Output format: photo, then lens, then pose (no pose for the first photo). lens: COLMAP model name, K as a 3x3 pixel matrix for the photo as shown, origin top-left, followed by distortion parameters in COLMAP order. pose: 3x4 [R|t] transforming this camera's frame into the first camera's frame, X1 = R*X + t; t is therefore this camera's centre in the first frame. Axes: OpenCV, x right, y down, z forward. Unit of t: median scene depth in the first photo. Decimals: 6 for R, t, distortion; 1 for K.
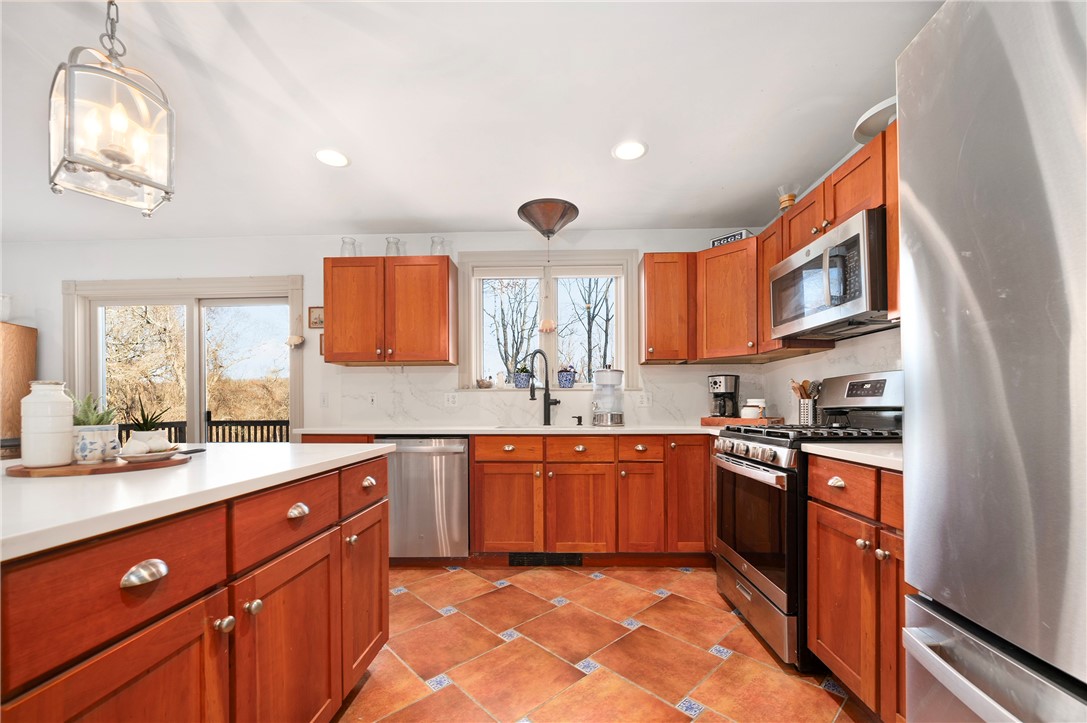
lens RADIAL K [[432.1, 0, 543.7], [0, 432.1, 406.8], [0, 0, 1]] dist [-0.003879, -0.000076]
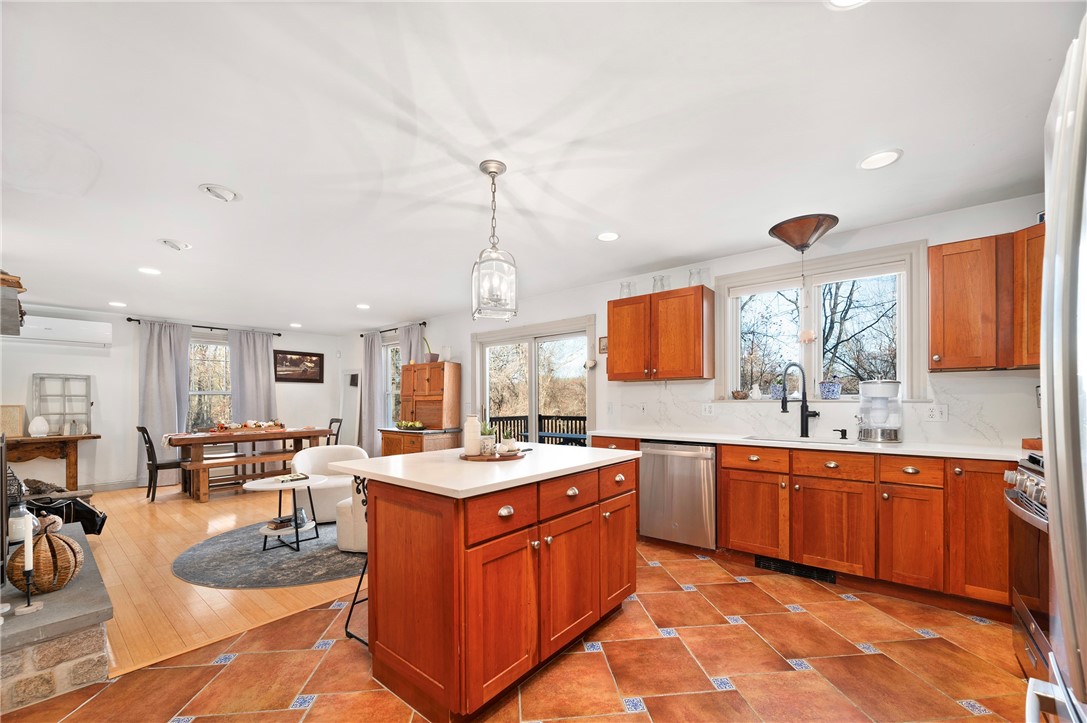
lens RADIAL K [[432.7, 0, 547.6], [0, 432.7, 397.7], [0, 0, 1]] dist [-0.000744, -0.000060]
pose [[0.791552, -0.001957, -0.611099, 0.177001], [0.001365, 0.999998, -0.001435, -0.056969], [0.611101, 0.000301, 0.791553, -0.184582]]
